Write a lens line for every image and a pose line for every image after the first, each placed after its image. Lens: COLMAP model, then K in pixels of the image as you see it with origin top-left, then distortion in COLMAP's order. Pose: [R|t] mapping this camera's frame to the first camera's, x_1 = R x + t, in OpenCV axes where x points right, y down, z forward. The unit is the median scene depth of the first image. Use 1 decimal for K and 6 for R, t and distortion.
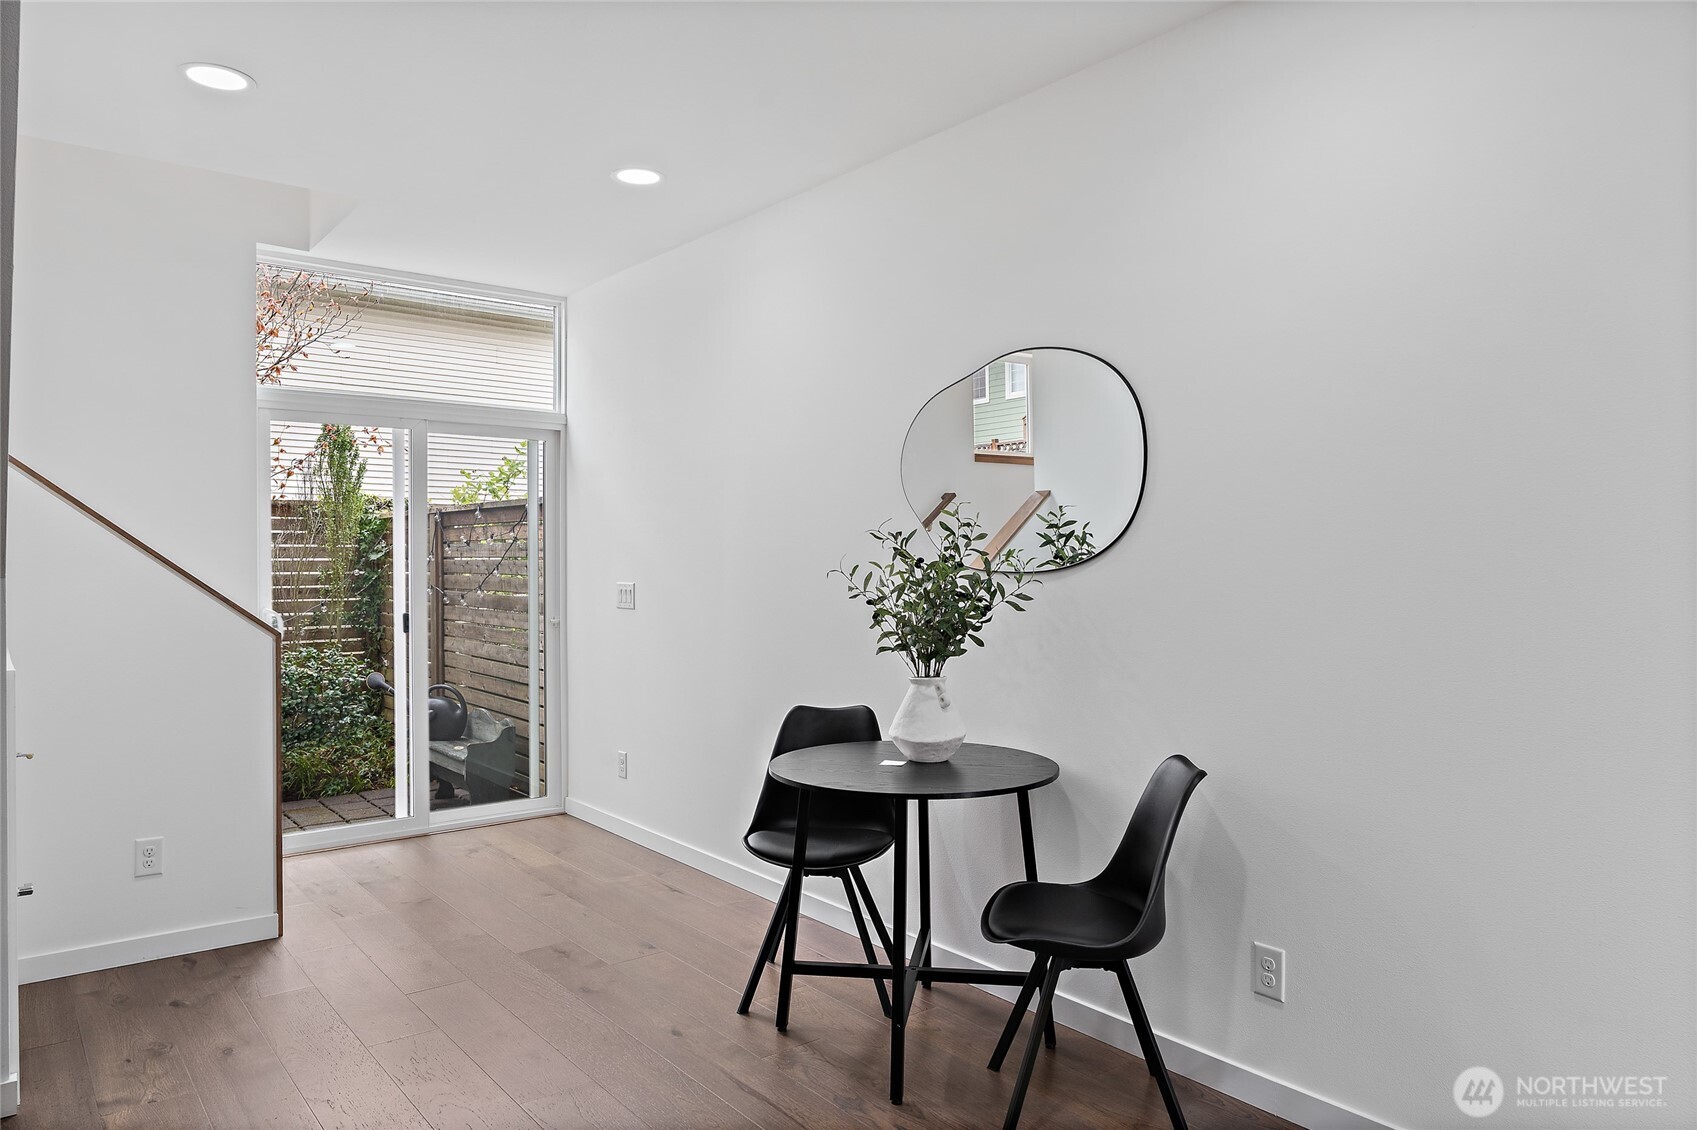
lens RADIAL K [[1118.2, 0, 848.5], [0, 1118.2, 565.0], [0, 0, 1]] dist [-0.002278, -0.000835]
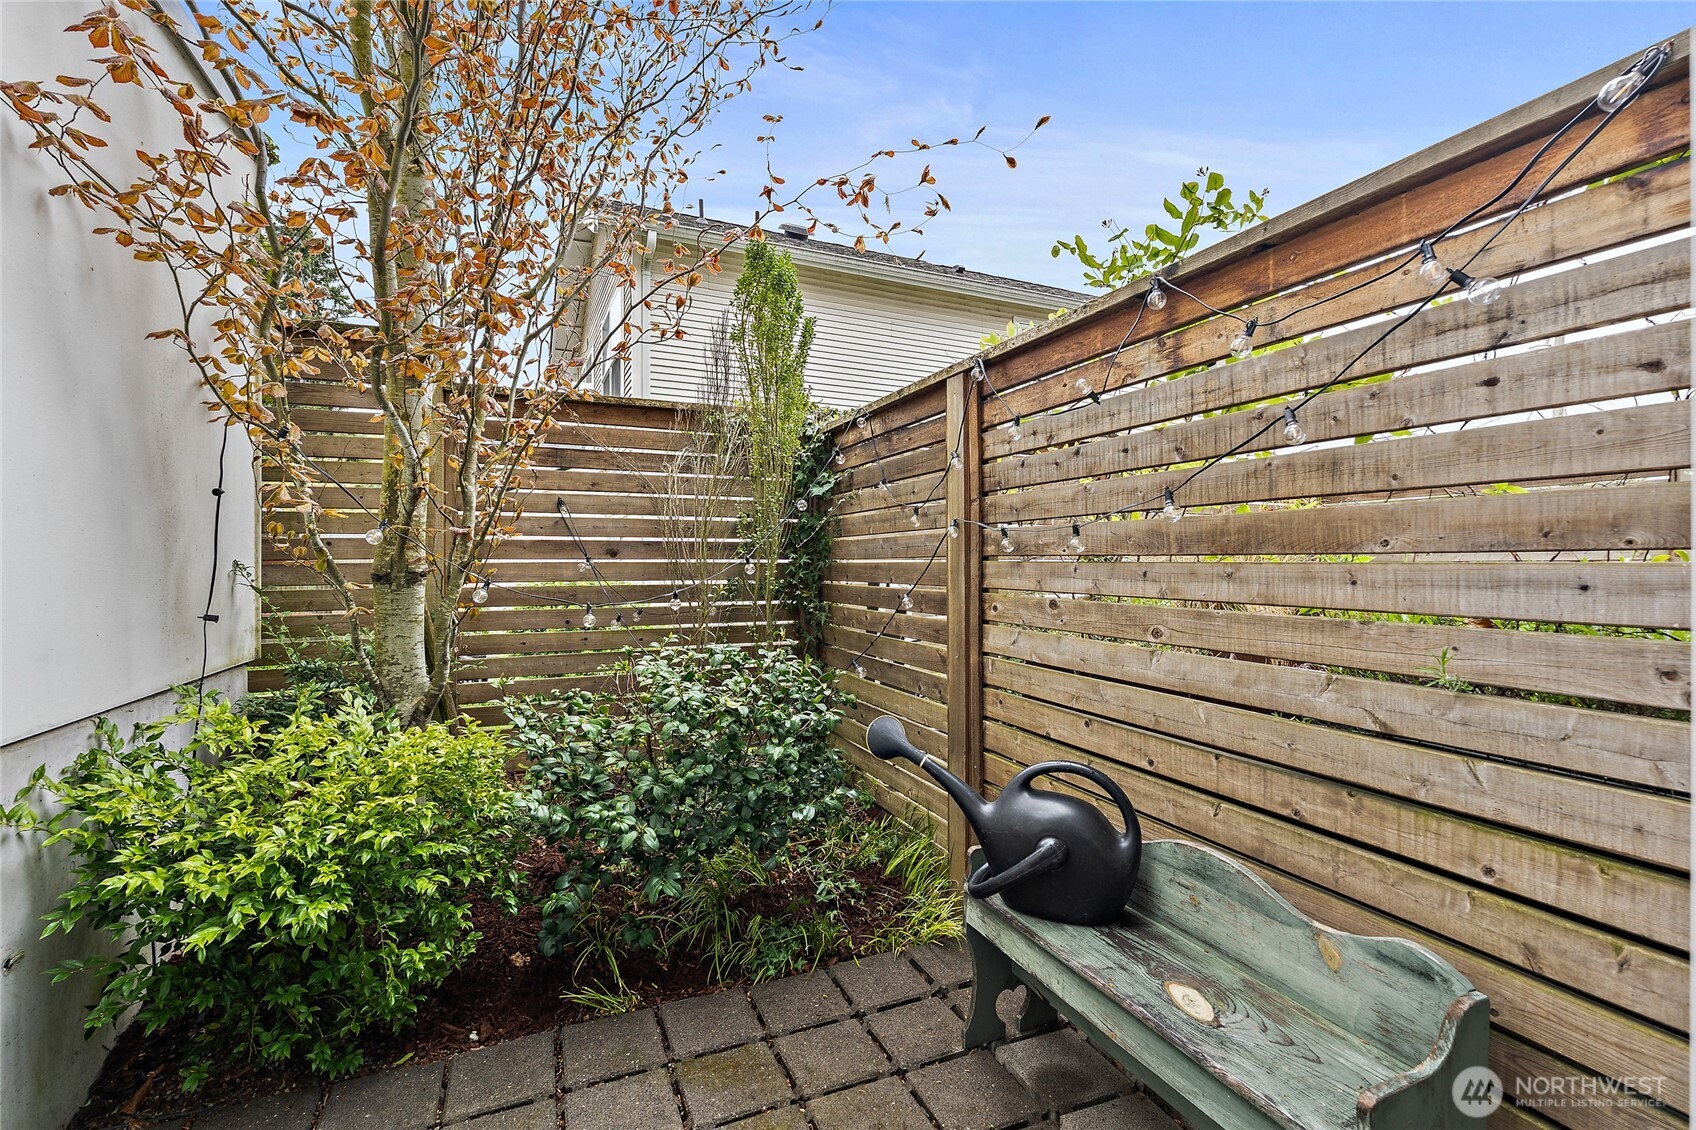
lens RADIAL K [[748.7, 0, 848.0], [0, 748.7, 565.0], [0, 0, 1]] dist [0.000260, 0.000013]
pose [[0.964425, 0.001388, -0.264355, -0.333280], [-0.002362, 0.999992, -0.003366, 0.039636], [0.264348, 0.003871, 0.964420, 0.673107]]
